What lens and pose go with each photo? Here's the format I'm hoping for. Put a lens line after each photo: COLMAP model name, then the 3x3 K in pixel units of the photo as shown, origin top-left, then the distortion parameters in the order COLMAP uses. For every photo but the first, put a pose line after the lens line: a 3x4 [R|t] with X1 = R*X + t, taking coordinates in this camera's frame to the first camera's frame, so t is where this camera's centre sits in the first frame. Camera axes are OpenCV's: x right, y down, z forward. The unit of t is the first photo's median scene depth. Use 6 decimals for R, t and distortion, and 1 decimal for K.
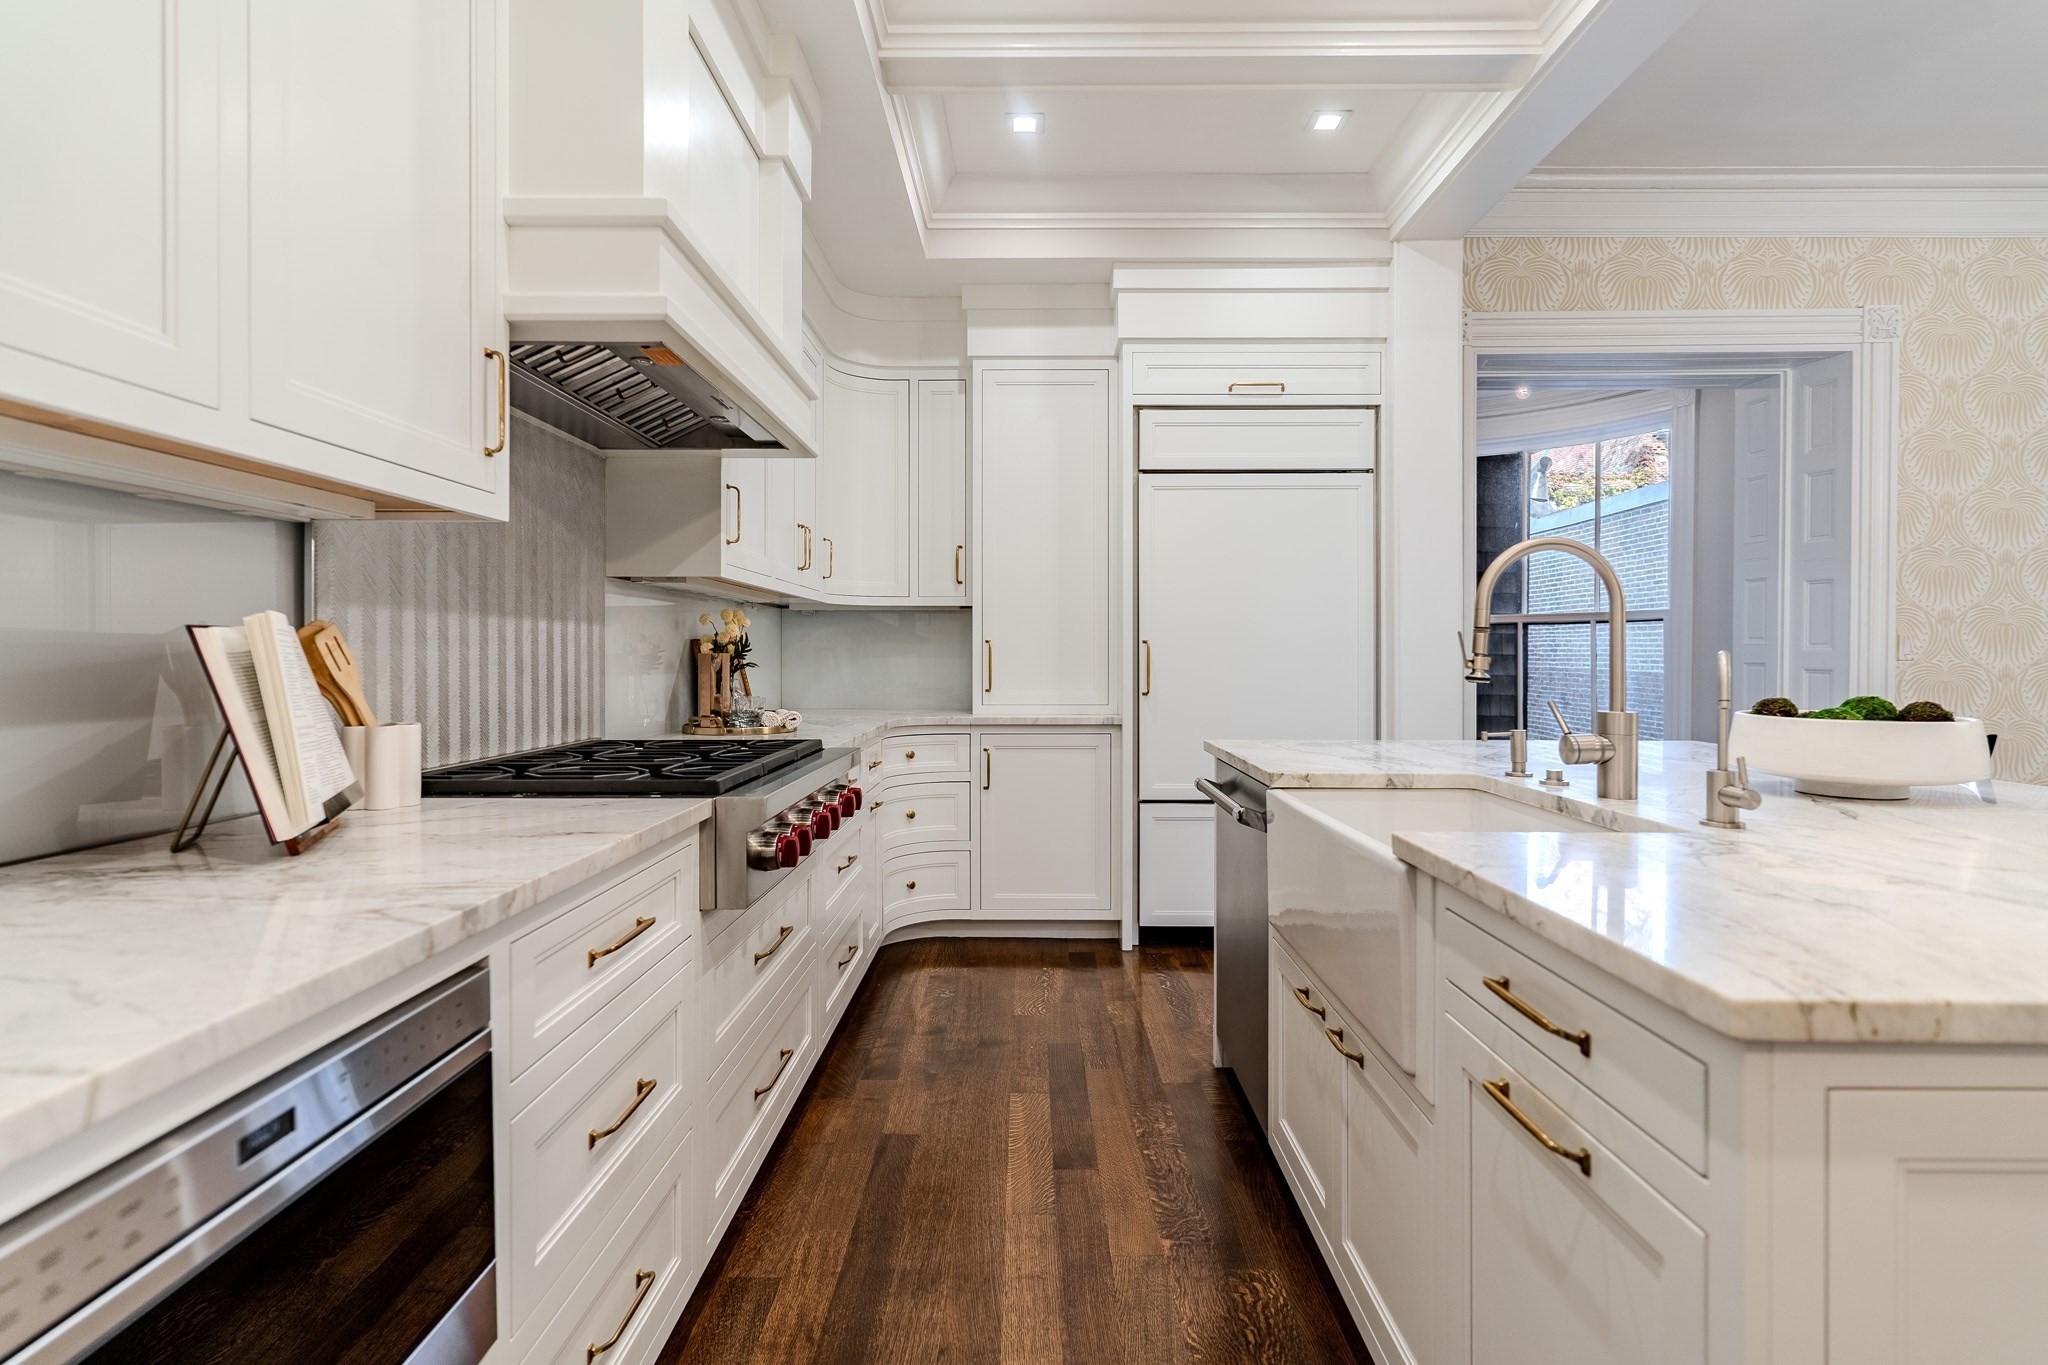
lens RADIAL K [[1011.4, 0, 1023.3], [0, 1011.4, 673.0], [0, 0, 1]] dist [-0.000393, 0.002256]
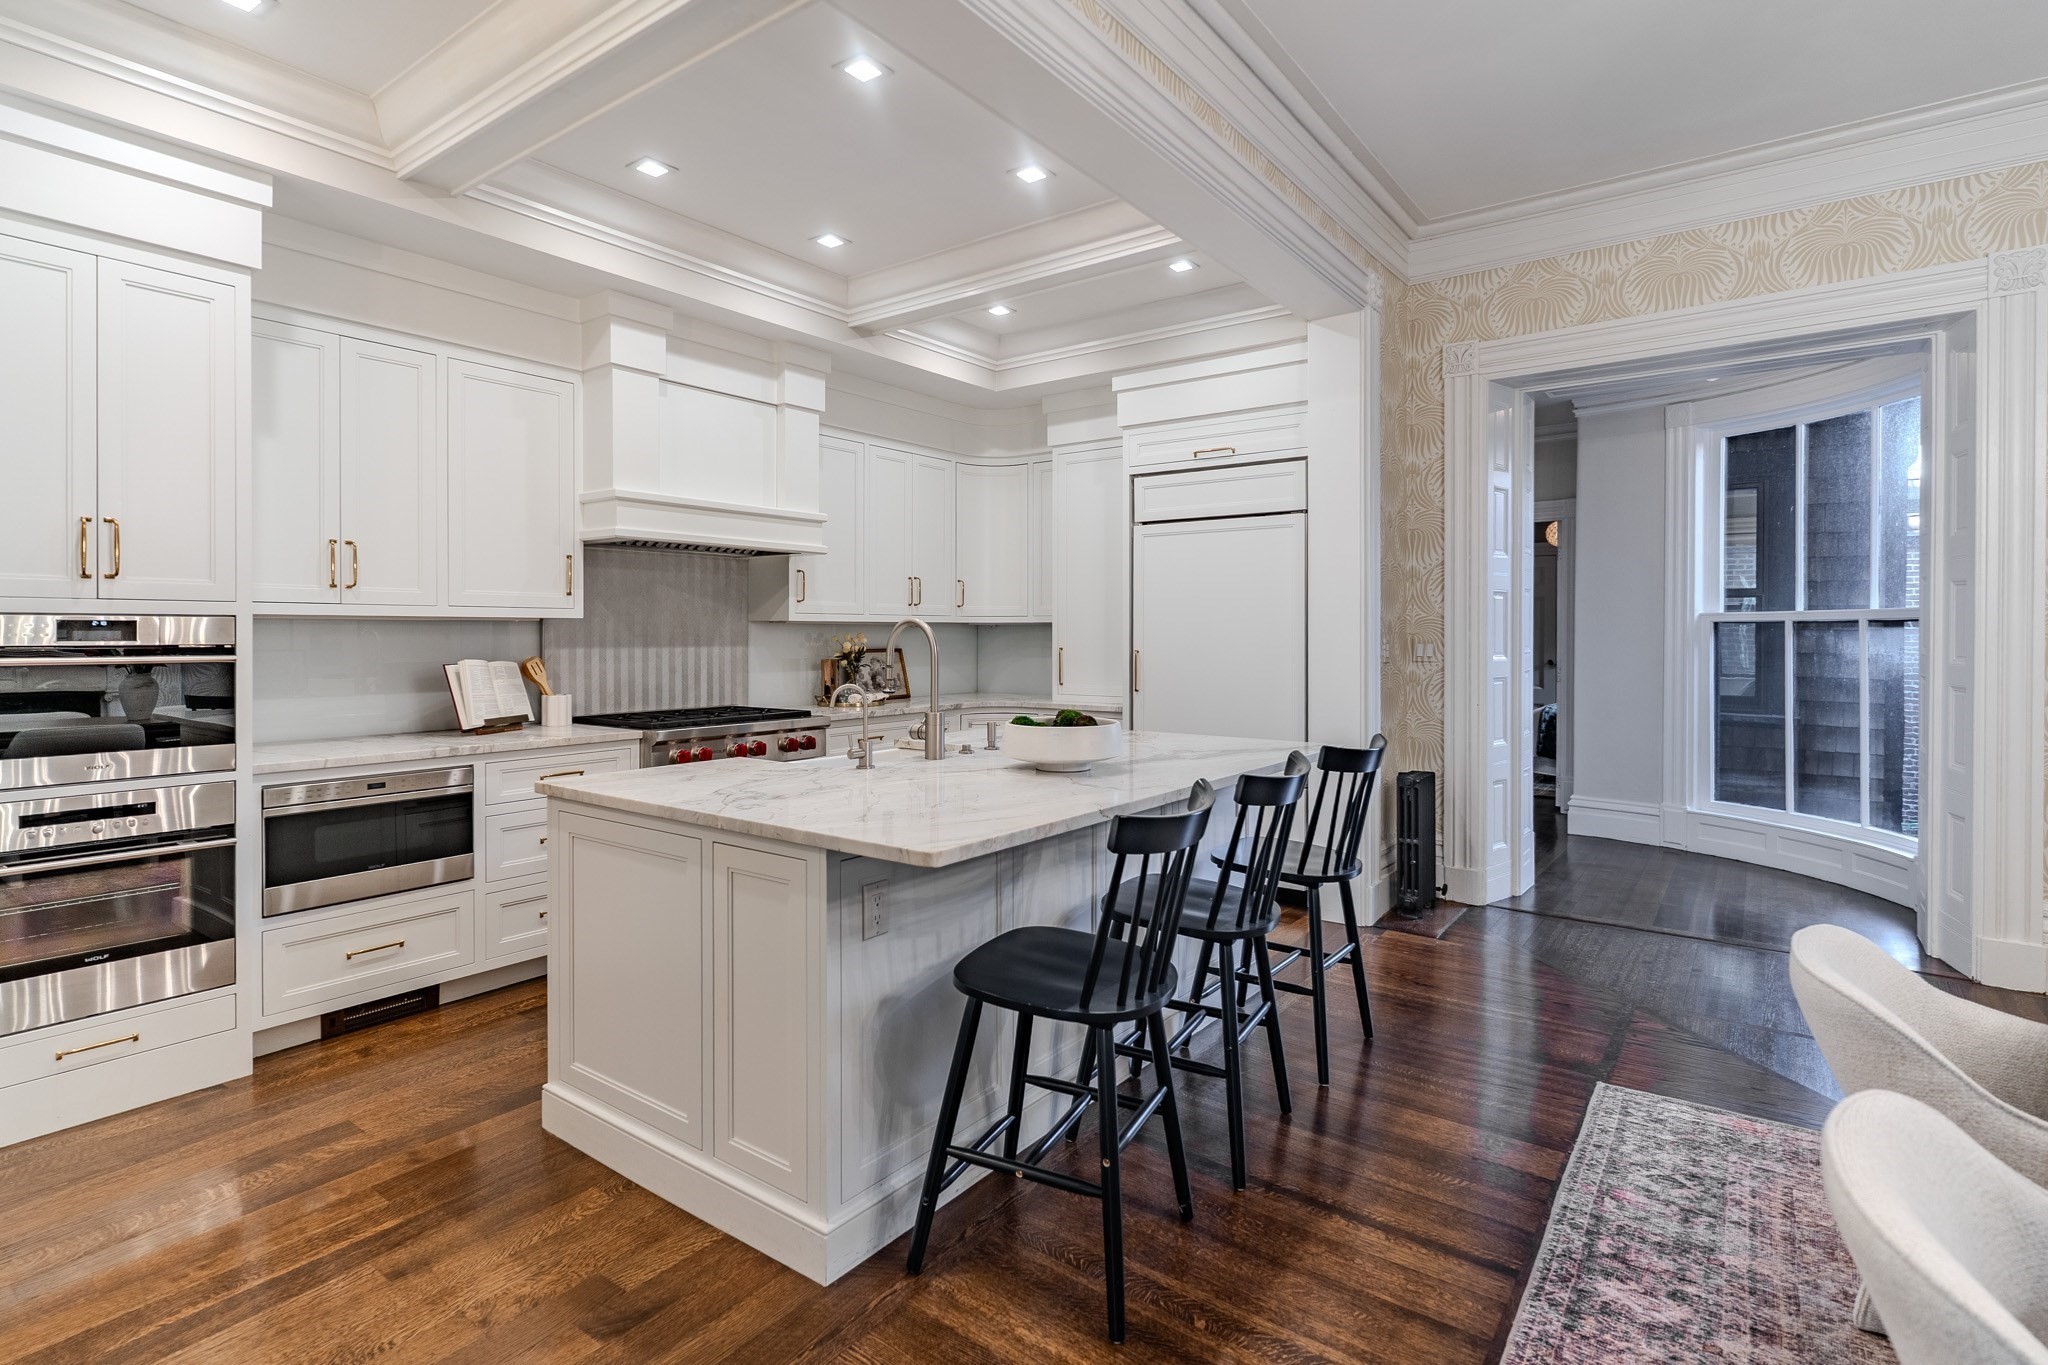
lens RADIAL K [[1011.4, 0, 985.9], [0, 1011.4, 635.3], [0, 0, 1]] dist [-0.000393, 0.002256]
pose [[0.801071, 0.000565, -0.598570, 0.758826], [-0.008908, 0.999900, -0.010978, -0.035672], [0.598504, 0.014126, 0.800996, -0.184723]]
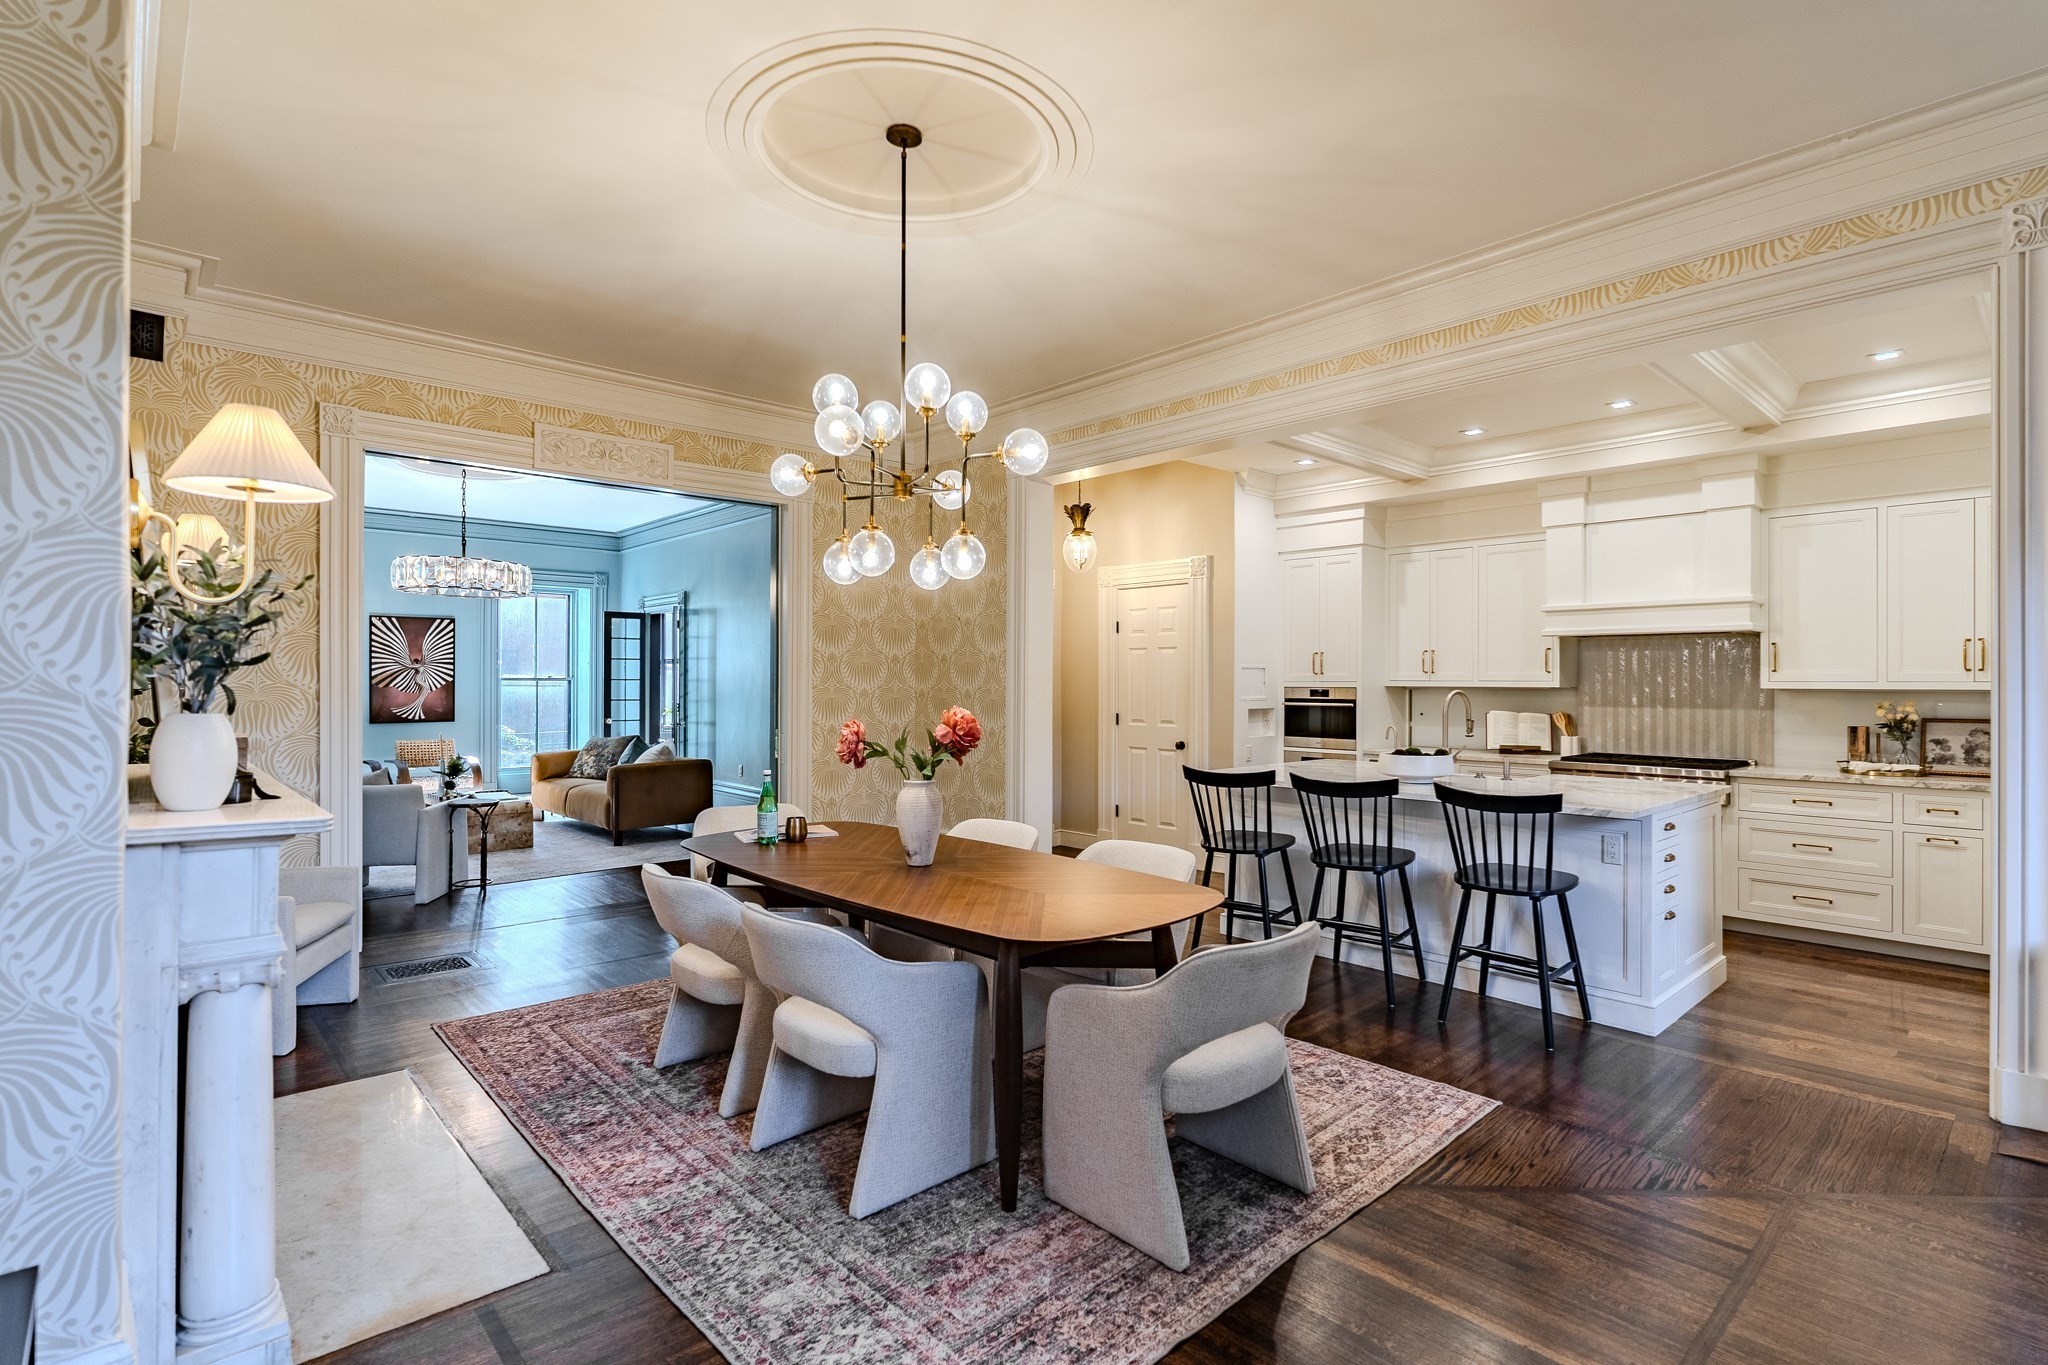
lens RADIAL K [[1032.9, 0, 1027.8], [0, 1032.9, 671.7], [0, 0, 1]] dist [-0.007677, 0.000321]
pose [[-0.740718, -0.008672, -0.671760, 1.559219], [-0.013361, 0.999909, 0.001825, -0.077493], [0.671683, 0.010327, -0.740767, 1.062969]]
